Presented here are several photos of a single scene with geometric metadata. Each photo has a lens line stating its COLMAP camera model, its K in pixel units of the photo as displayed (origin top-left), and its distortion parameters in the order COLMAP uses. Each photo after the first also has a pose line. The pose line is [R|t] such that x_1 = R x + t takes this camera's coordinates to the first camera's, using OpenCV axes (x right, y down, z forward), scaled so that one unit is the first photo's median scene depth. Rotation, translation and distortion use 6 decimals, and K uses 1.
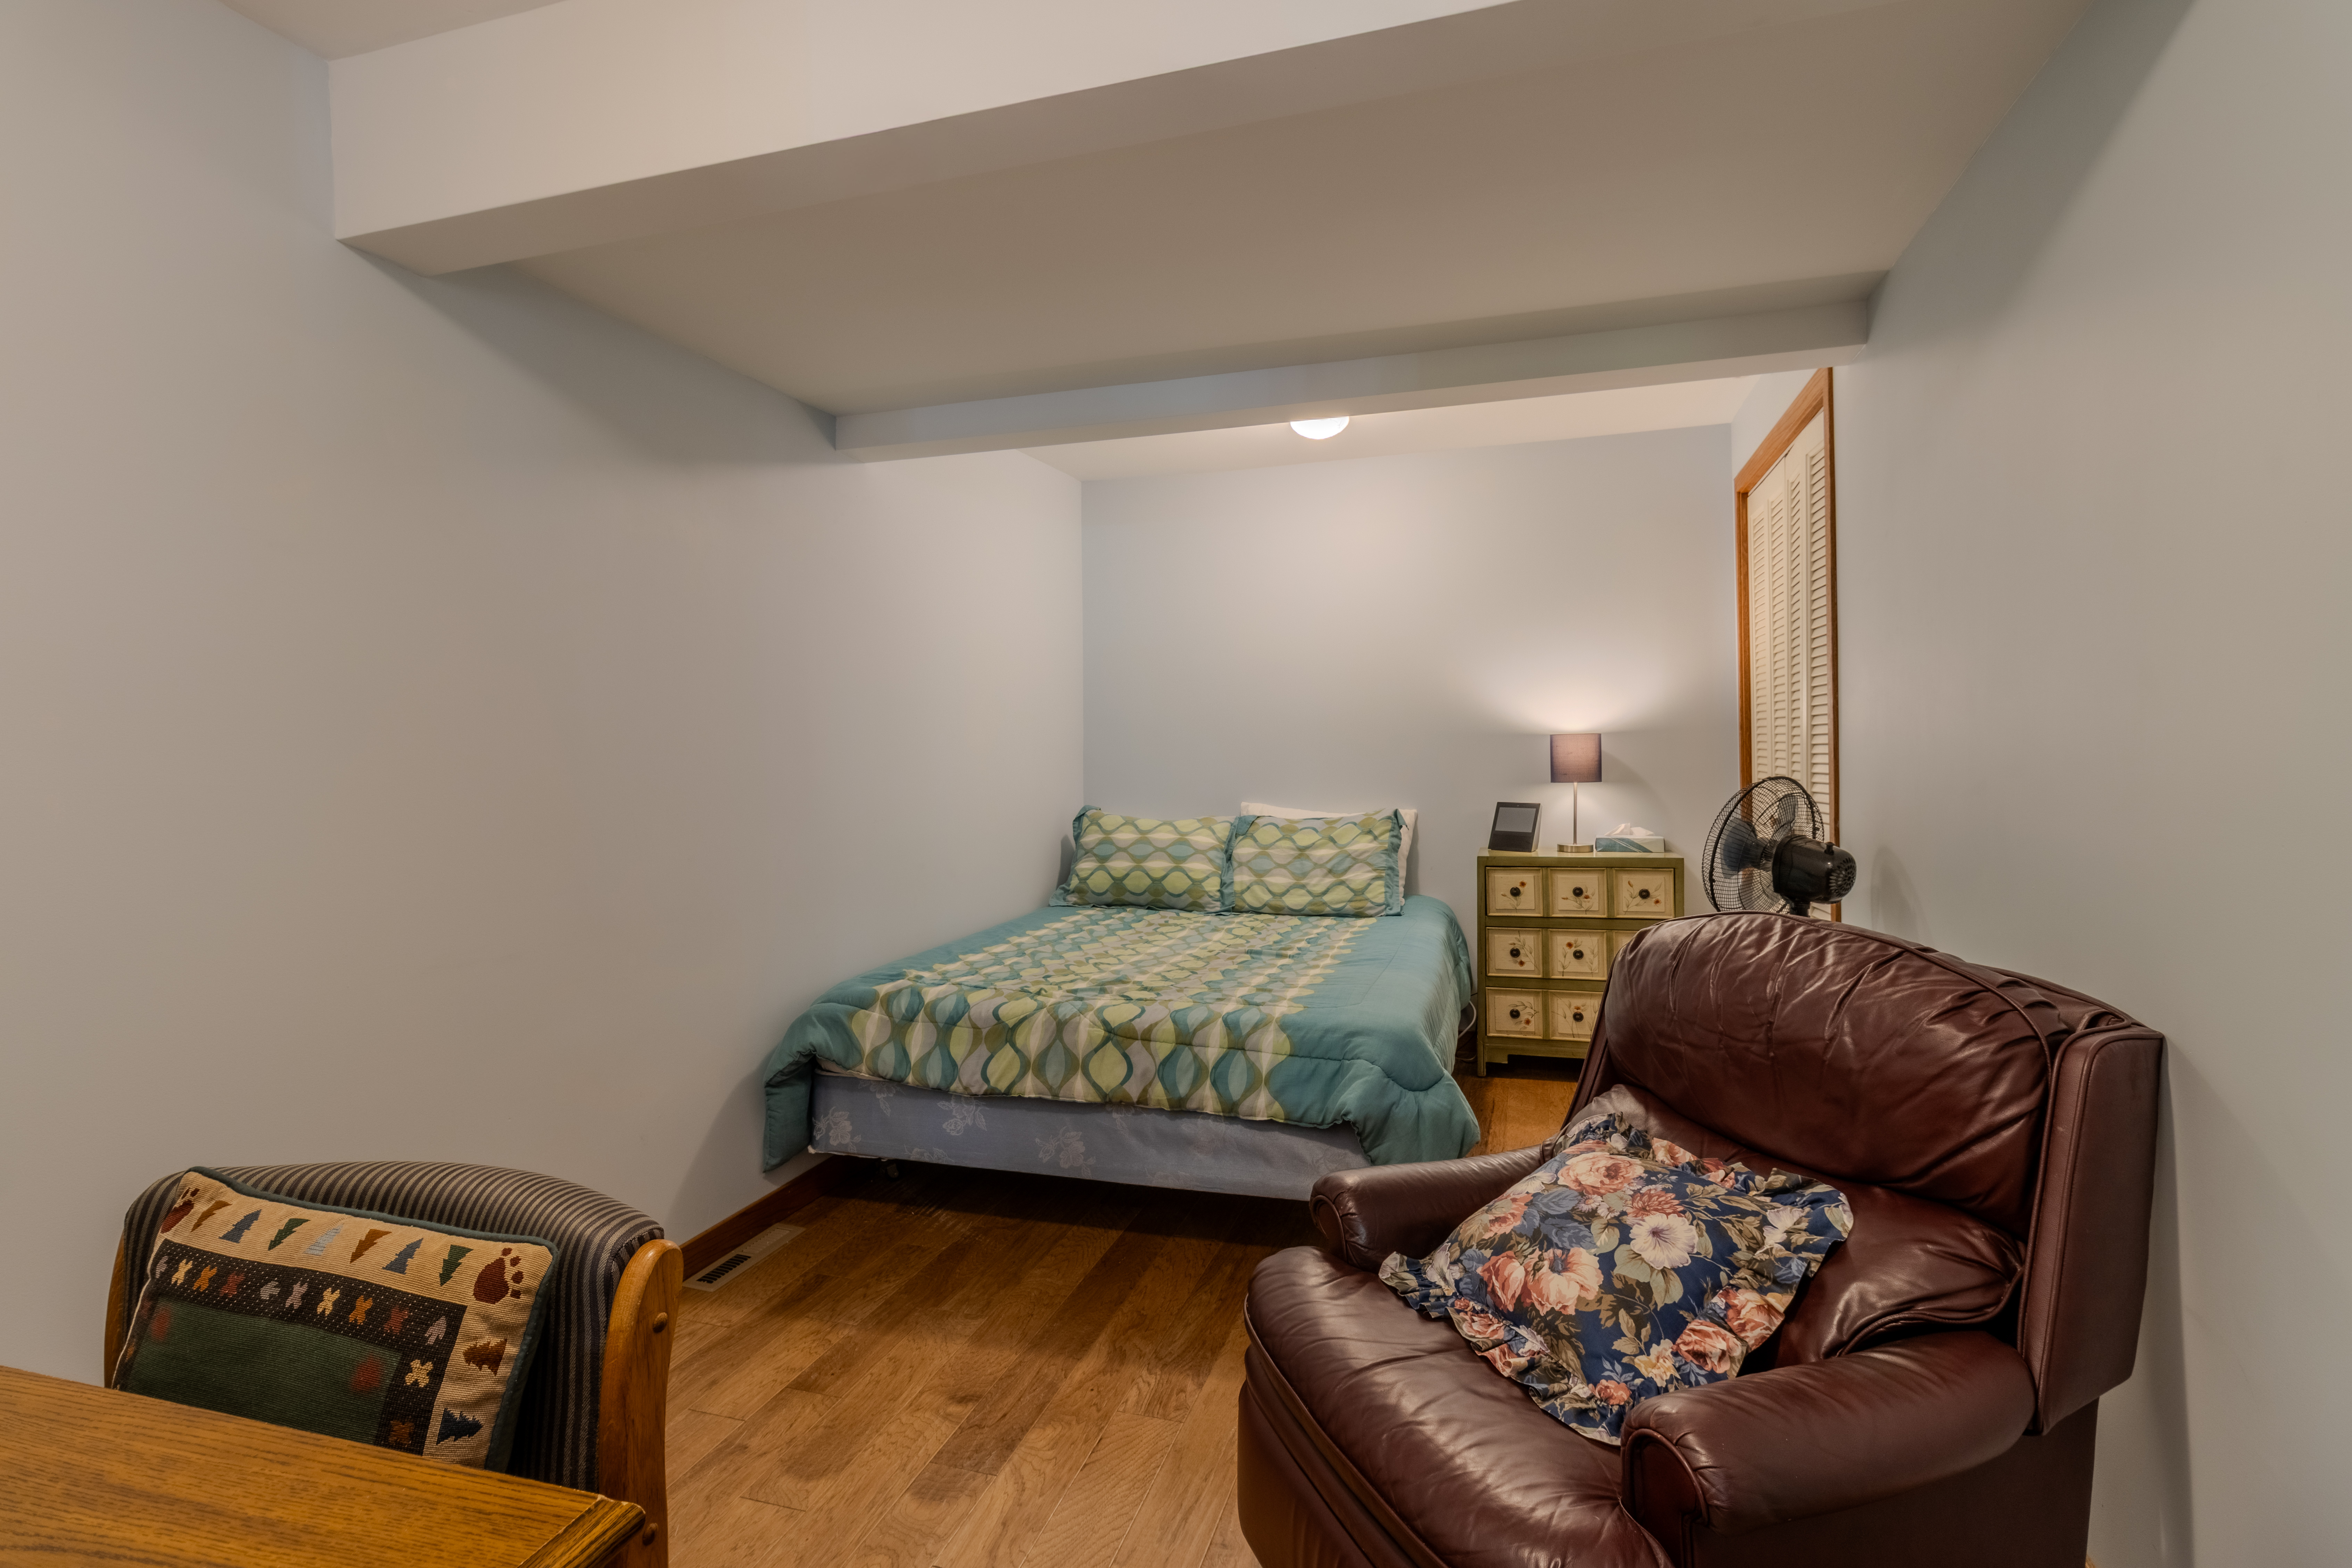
lens RADIAL K [[1091.0, 0, 1173.9], [0, 1091.0, 760.4], [0, 0, 1]] dist [0.001645, -0.000076]
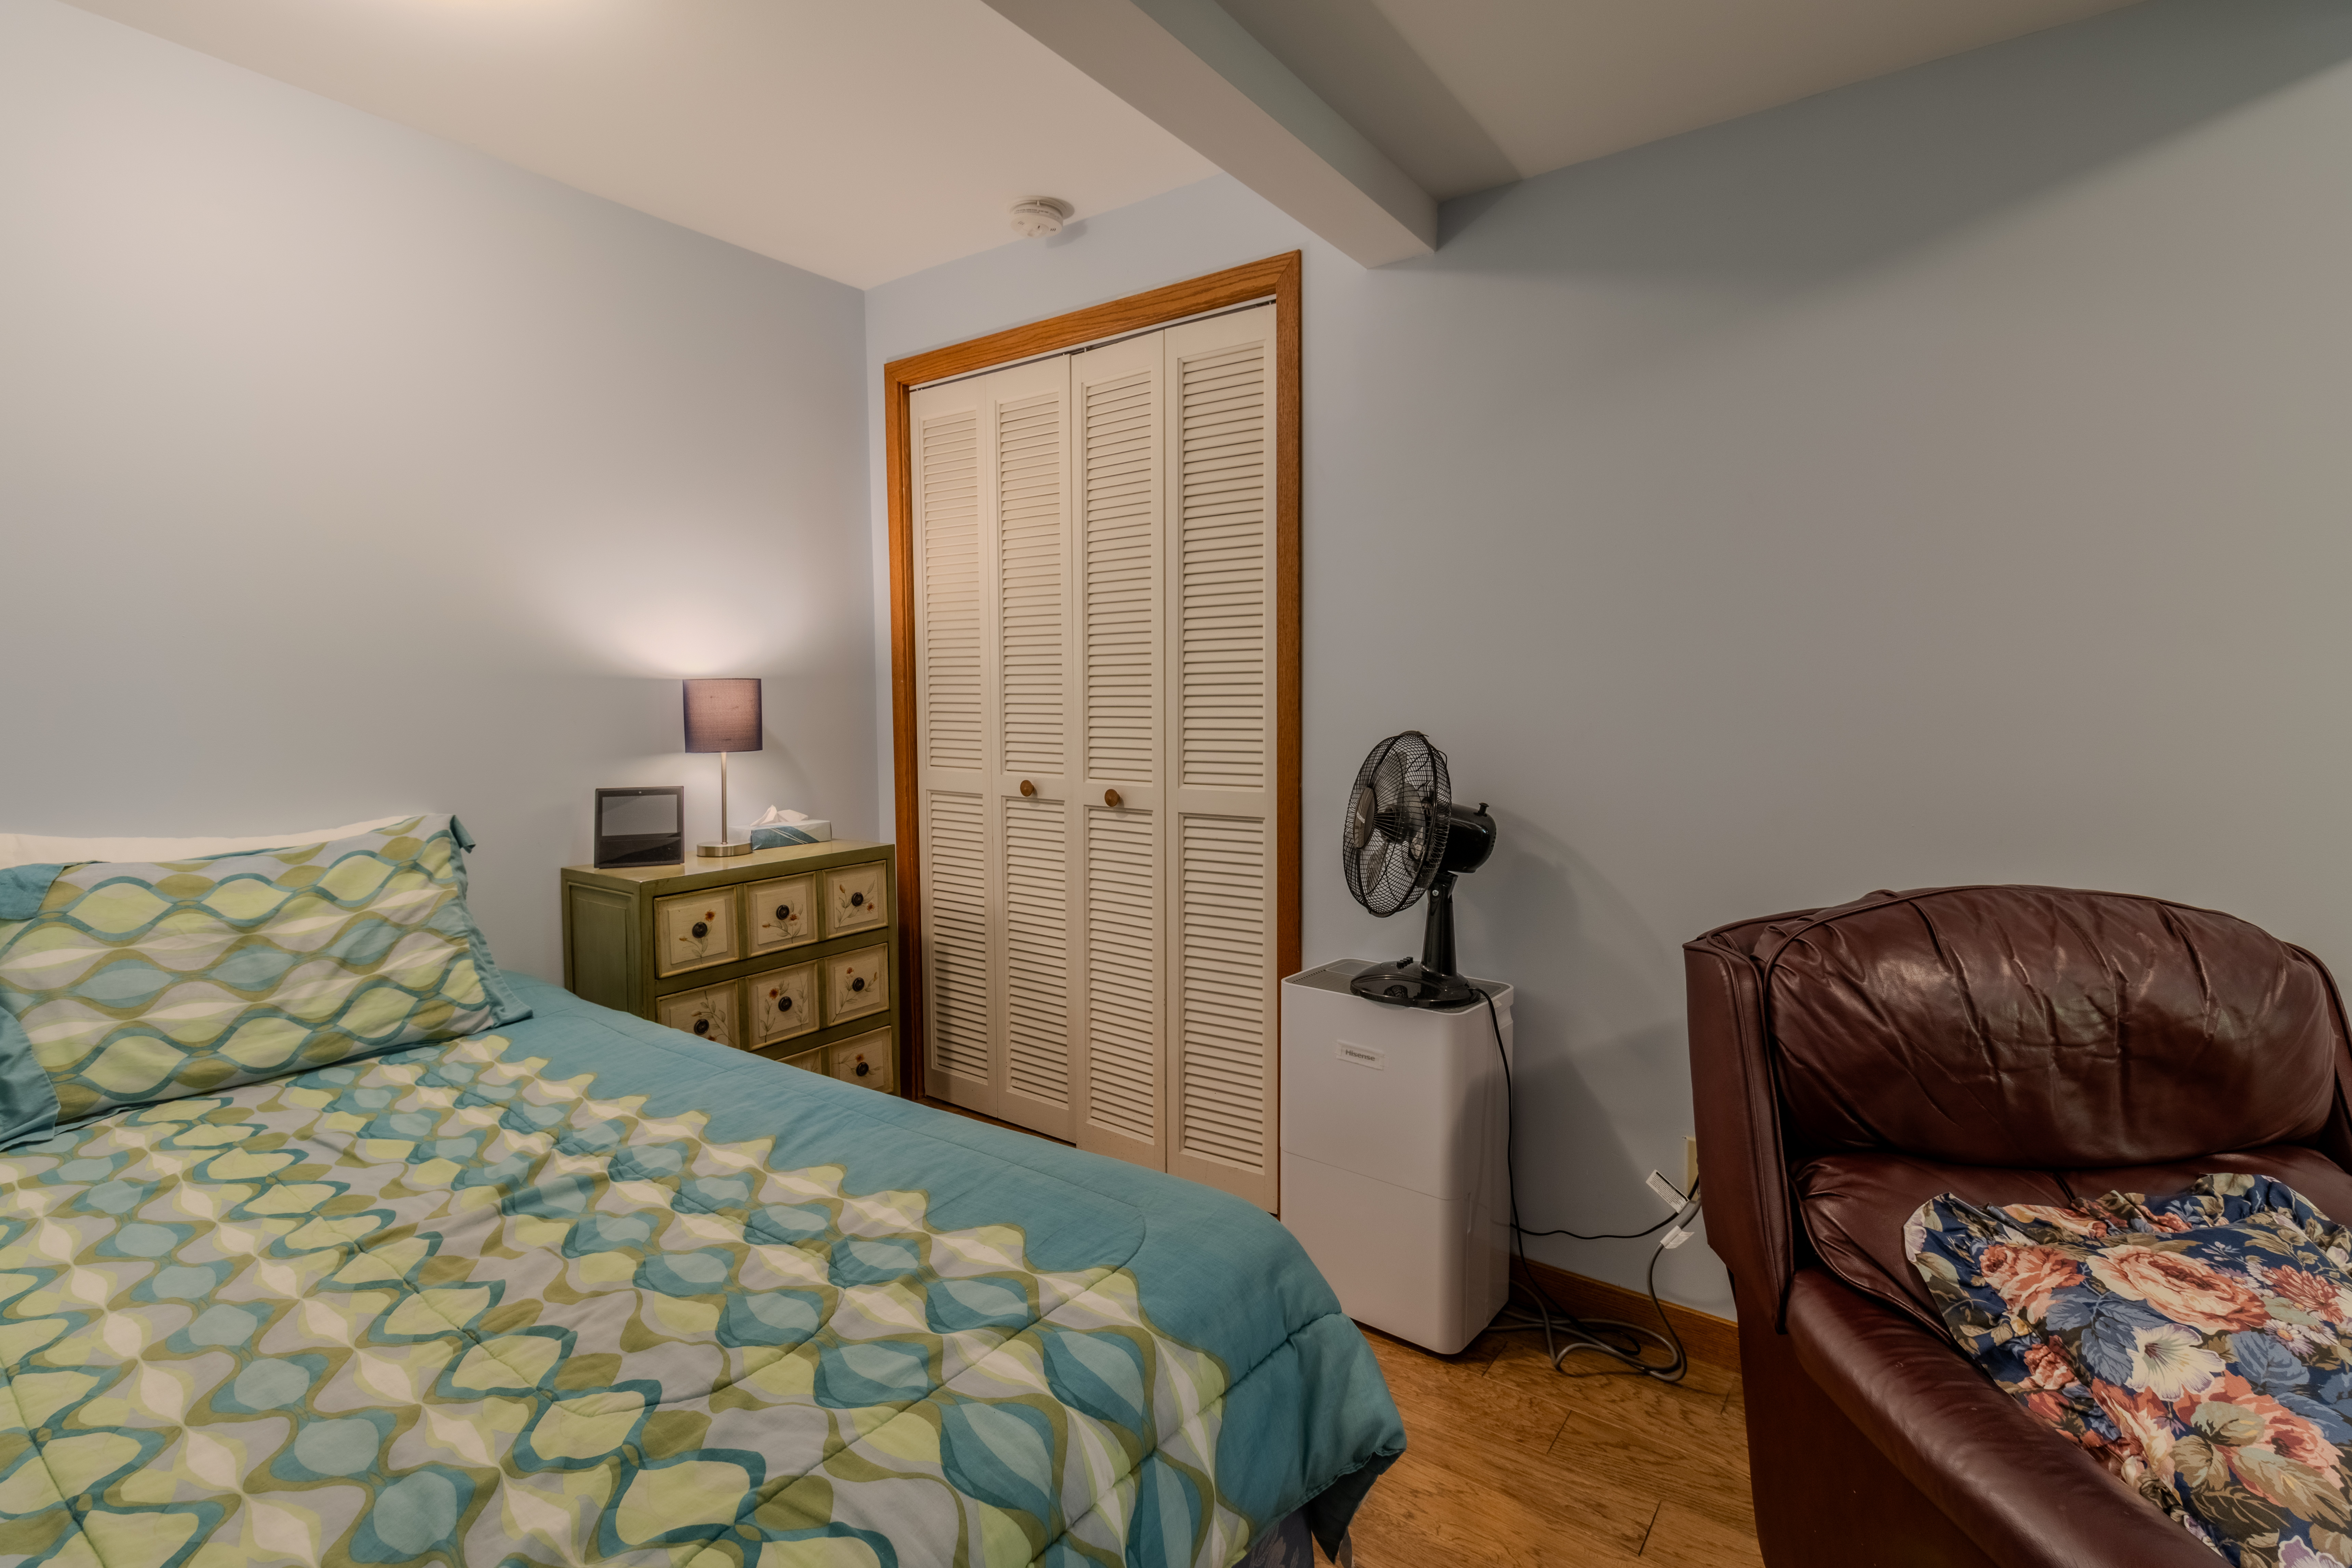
lens RADIAL K [[1091.0, 0, 1173.9], [0, 1091.0, 760.4], [0, 0, 1]] dist [0.001645, -0.000076]
pose [[0.321051, -0.042672, 0.946100, -0.178352], [0.009089, 0.999077, 0.041977, -0.000066], [-0.947018, -0.004877, 0.321143, 0.520820]]
